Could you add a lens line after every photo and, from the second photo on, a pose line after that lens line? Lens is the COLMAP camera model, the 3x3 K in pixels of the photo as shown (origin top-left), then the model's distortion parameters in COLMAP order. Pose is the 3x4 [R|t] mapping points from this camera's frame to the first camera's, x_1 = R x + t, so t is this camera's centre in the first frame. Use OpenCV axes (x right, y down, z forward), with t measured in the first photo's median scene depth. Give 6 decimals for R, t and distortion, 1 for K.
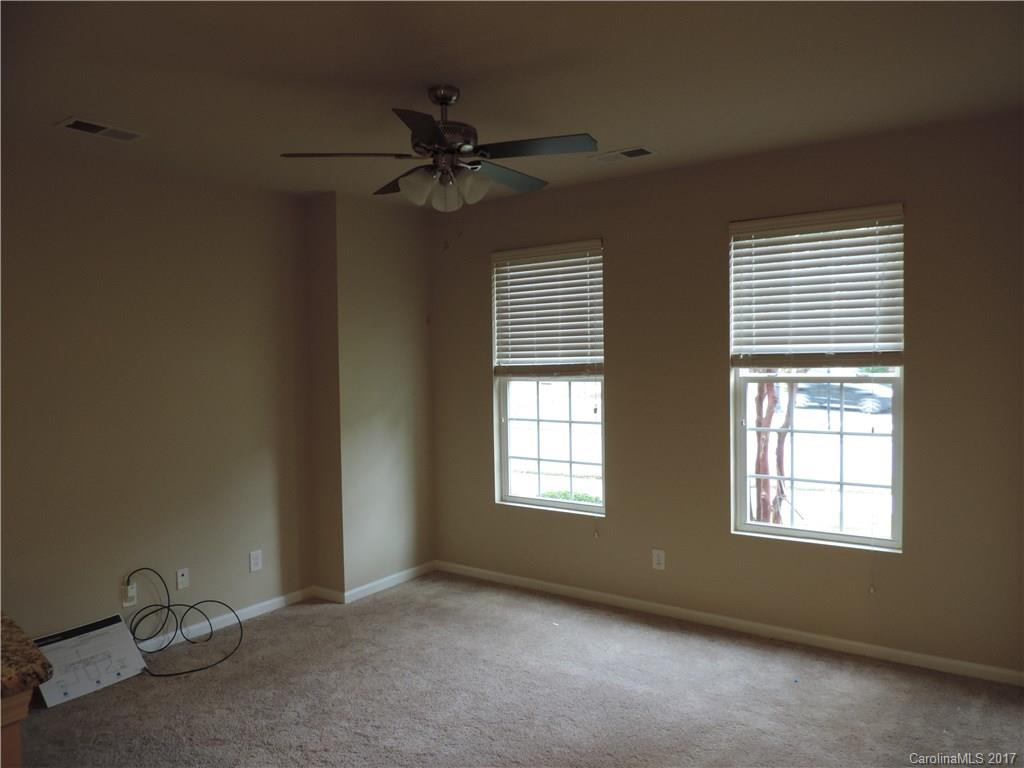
lens RADIAL K [[737.9, 0, 513.0], [0, 737.9, 386.8], [0, 0, 1]] dist [-0.020574, 0.015455]
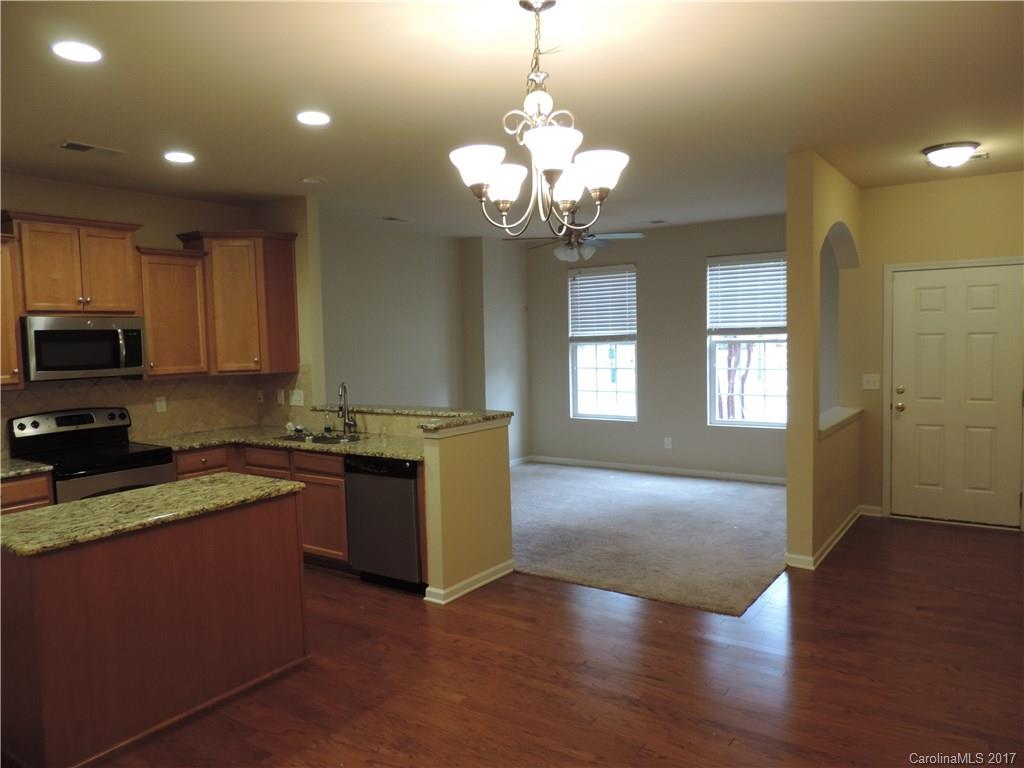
lens RADIAL K [[737.9, 0, 511.2], [0, 737.9, 385.5], [0, 0, 1]] dist [-0.020574, 0.015455]
pose [[0.999965, -0.007498, 0.003772, -0.208480], [0.007392, 0.999598, 0.027354, 0.045950], [-0.003975, -0.027325, 0.999619, -0.865466]]
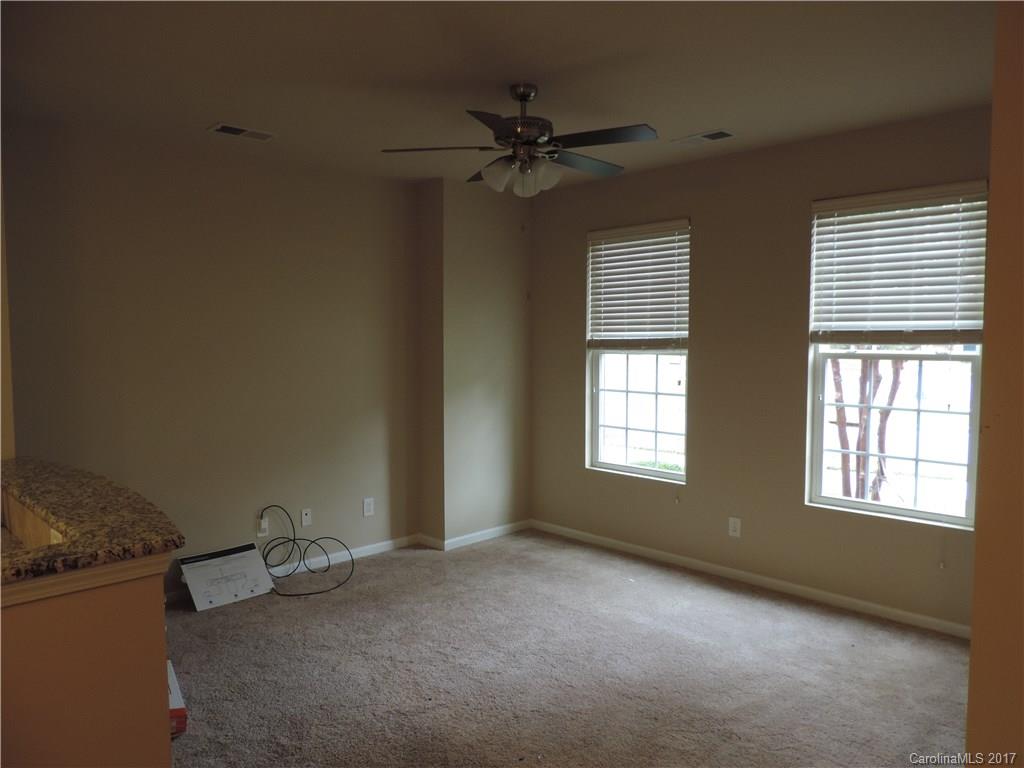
lens RADIAL K [[737.9, 0, 513.0], [0, 737.9, 385.9], [0, 0, 1]] dist [-0.020574, 0.015455]
pose [[0.984053, 0.027990, -0.175657, 0.071911], [-0.023013, 0.999276, 0.030311, 0.011520], [0.176378, -0.025785, 0.983985, -0.083133]]
